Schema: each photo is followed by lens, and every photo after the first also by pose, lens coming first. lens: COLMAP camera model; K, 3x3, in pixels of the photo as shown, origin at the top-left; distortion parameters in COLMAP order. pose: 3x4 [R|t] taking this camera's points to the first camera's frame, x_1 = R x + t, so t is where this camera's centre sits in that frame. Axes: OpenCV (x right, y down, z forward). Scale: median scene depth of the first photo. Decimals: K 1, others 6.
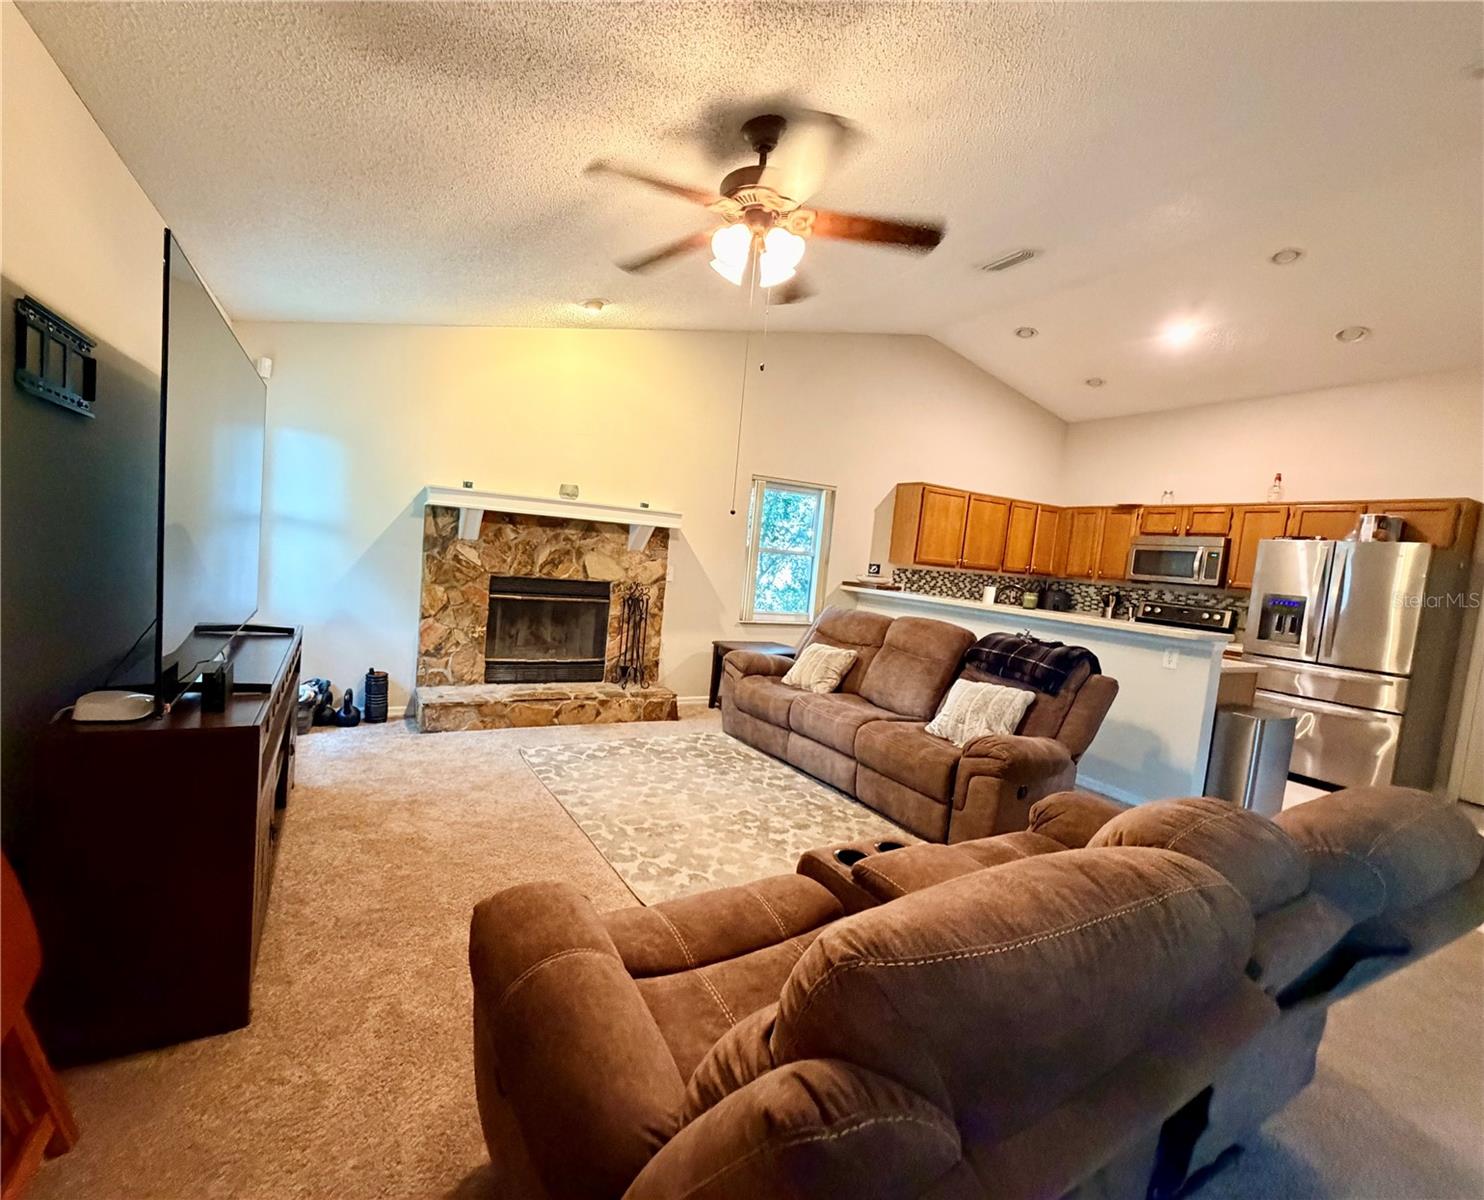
lens RADIAL K [[656.3, 0, 696.2], [0, 656.3, 599.3], [0, 0, 1]] dist [0.017912, -0.000200]
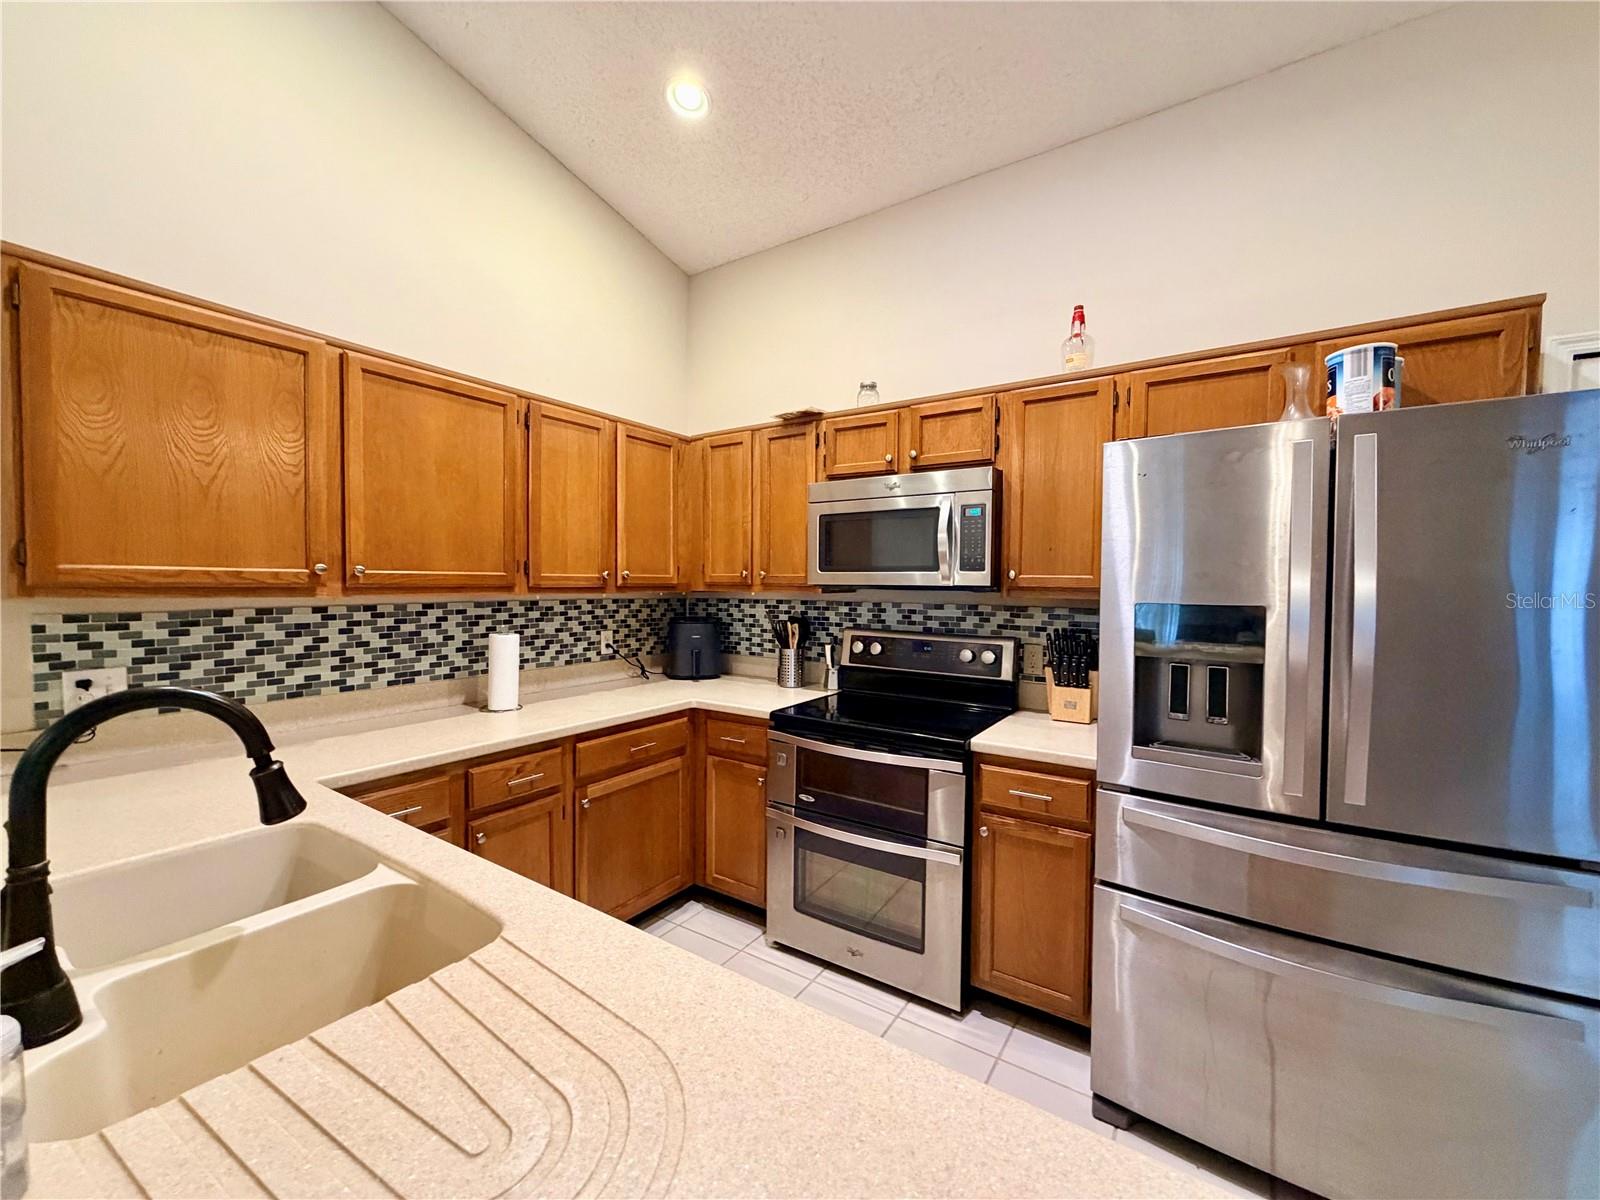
lens RADIAL K [[638.0, 0, 796.2], [0, 638.0, 610.5], [0, 0, 1]] dist [-0.000135, -0.000780]
pose [[0.876845, -0.101367, 0.469965, 0.616725], [0.104189, 0.994355, 0.020080, -0.032457], [-0.469348, 0.031358, 0.882456, 0.883662]]
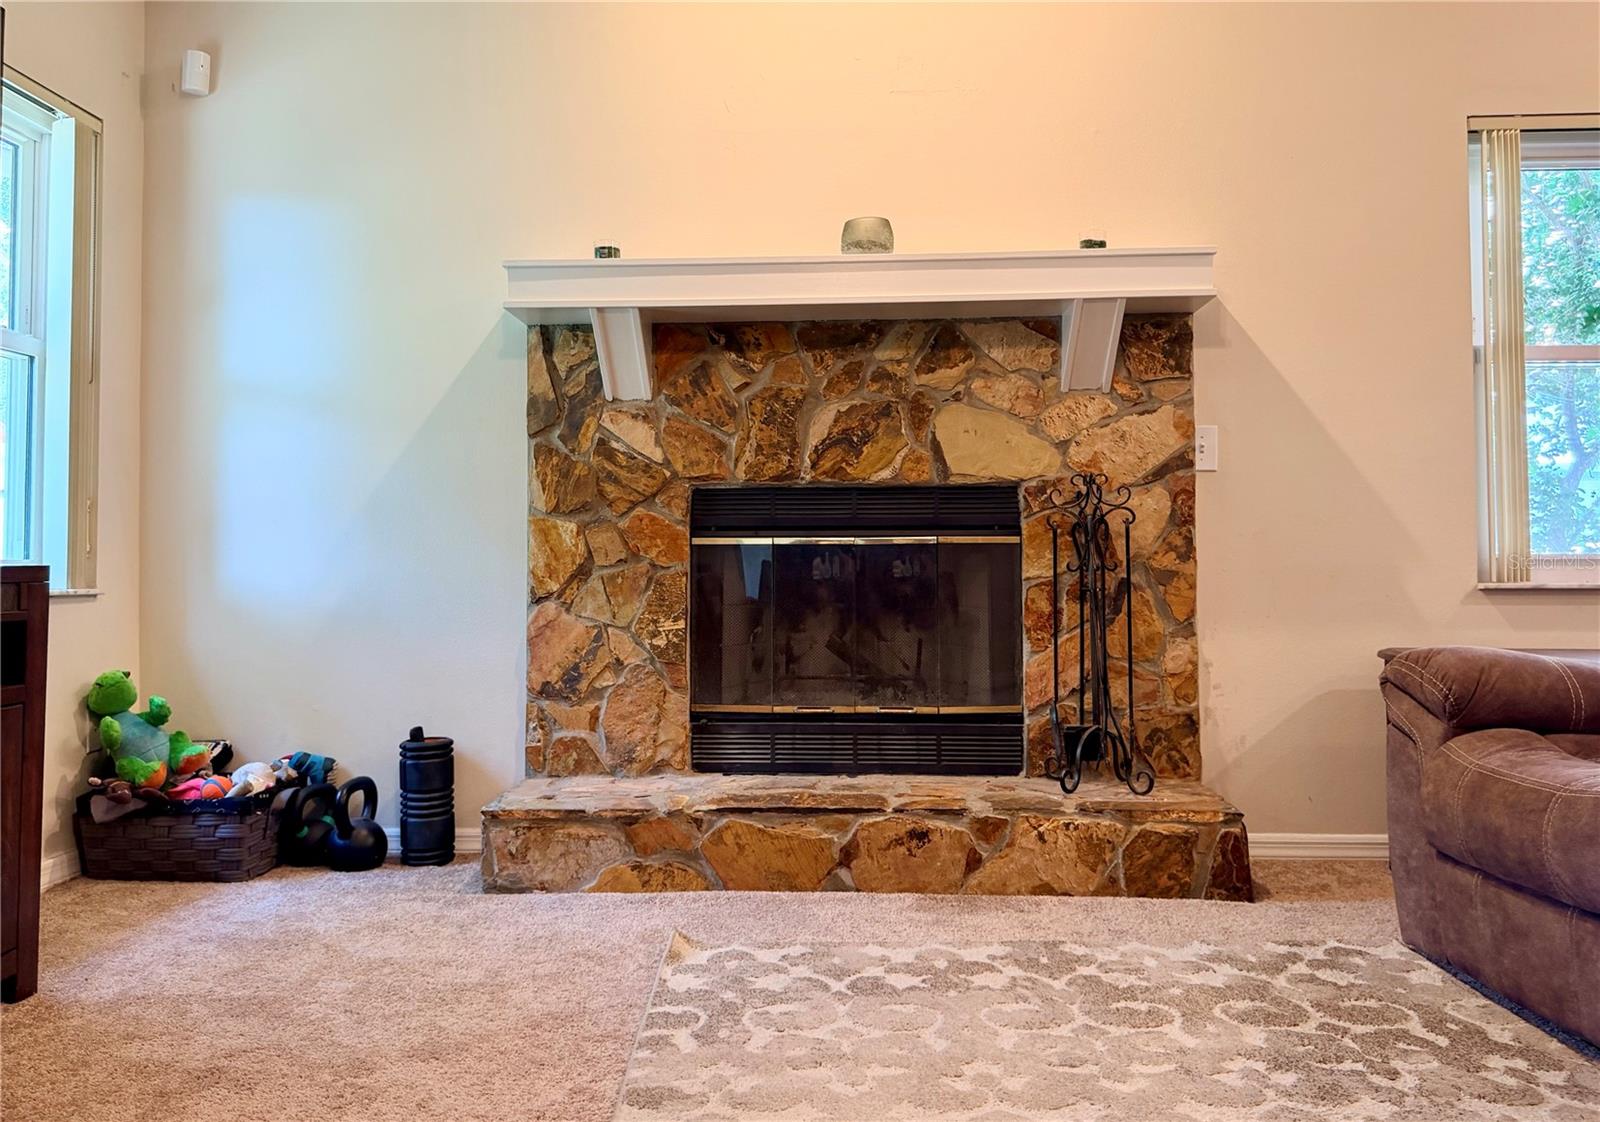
lens RADIAL K [[1271.8, 0, 800.3], [0, 1271.8, 513.9], [0, 0, 1]] dist [0.050871, -0.058810]
pose [[0.863797, -0.111331, -0.491387, 0.110969], [0.038832, 0.987091, -0.155379, 0.099148], [0.502342, 0.115134, 0.856970, 0.392891]]
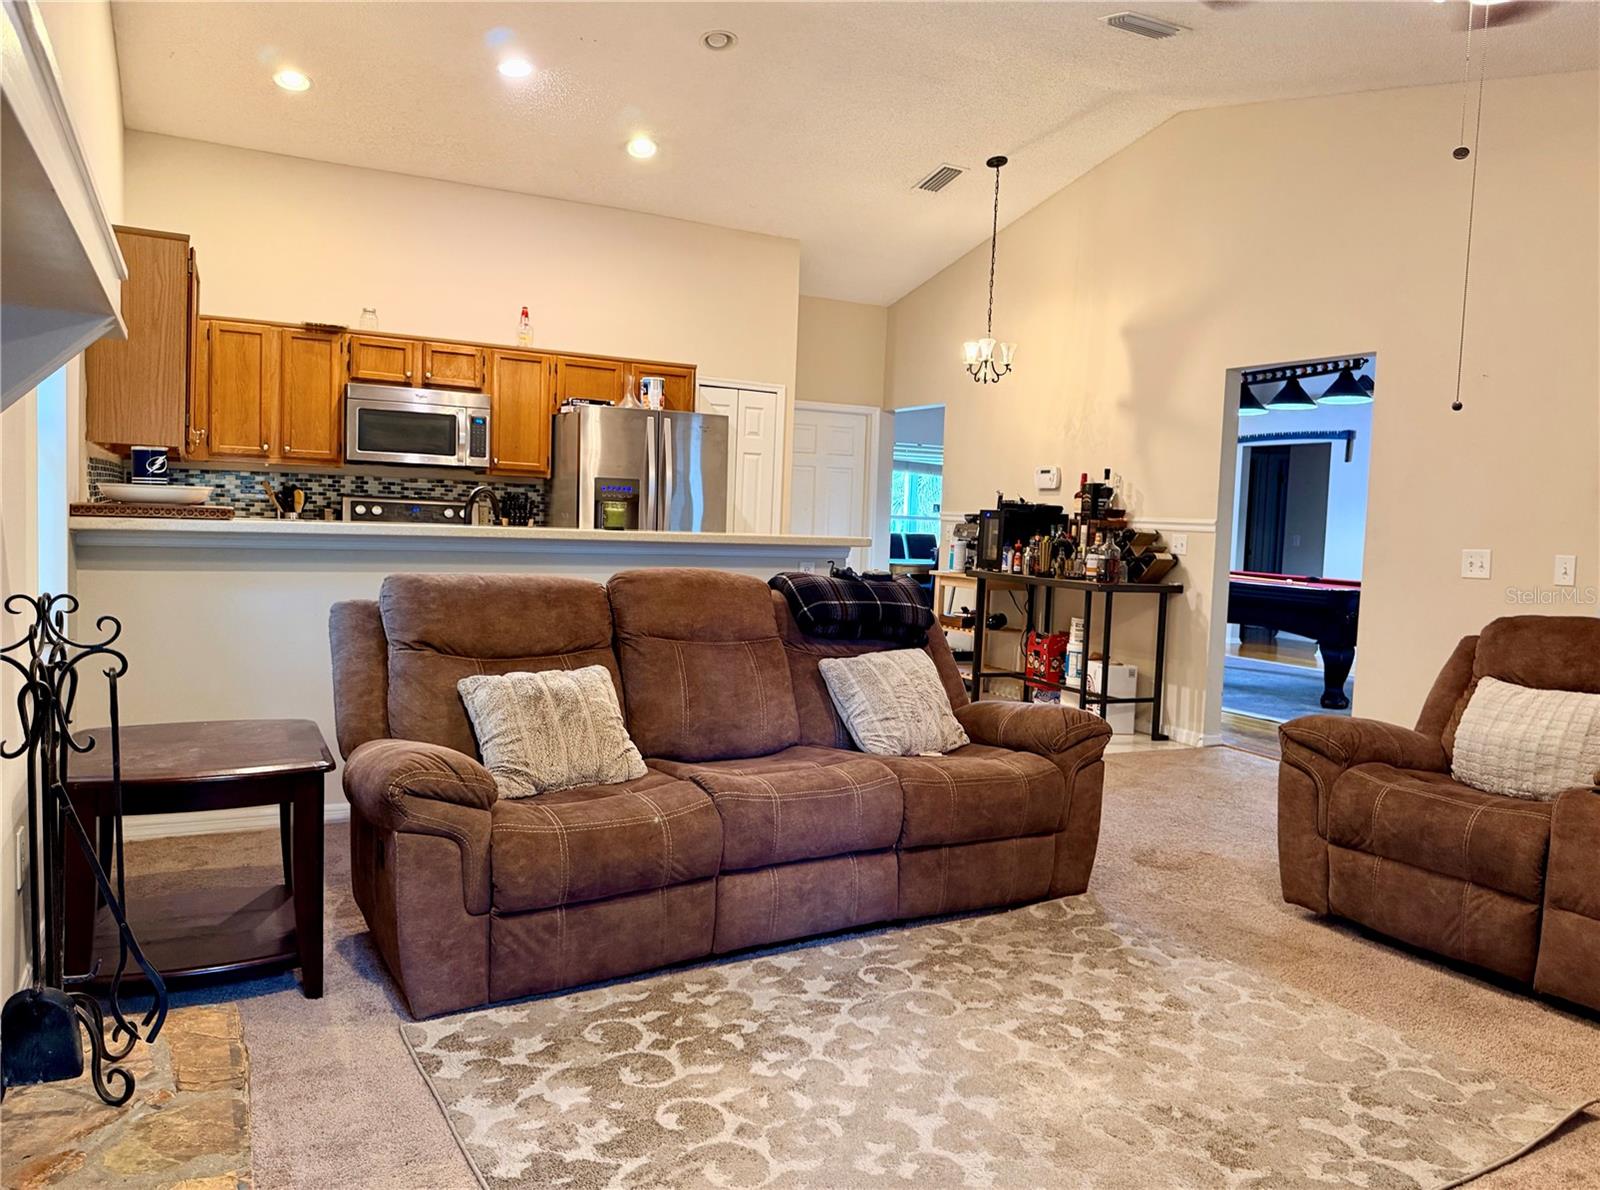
lens RADIAL K [[1149.8, 0, 855.5], [0, 1149.8, 574.4], [0, 0, 1]] dist [0.041013, -0.046369]
pose [[-0.029211, -0.138253, 0.989966, -0.488855], [0.037104, 0.989556, 0.139290, -0.076595], [-0.998884, 0.040801, -0.023777, 0.820036]]
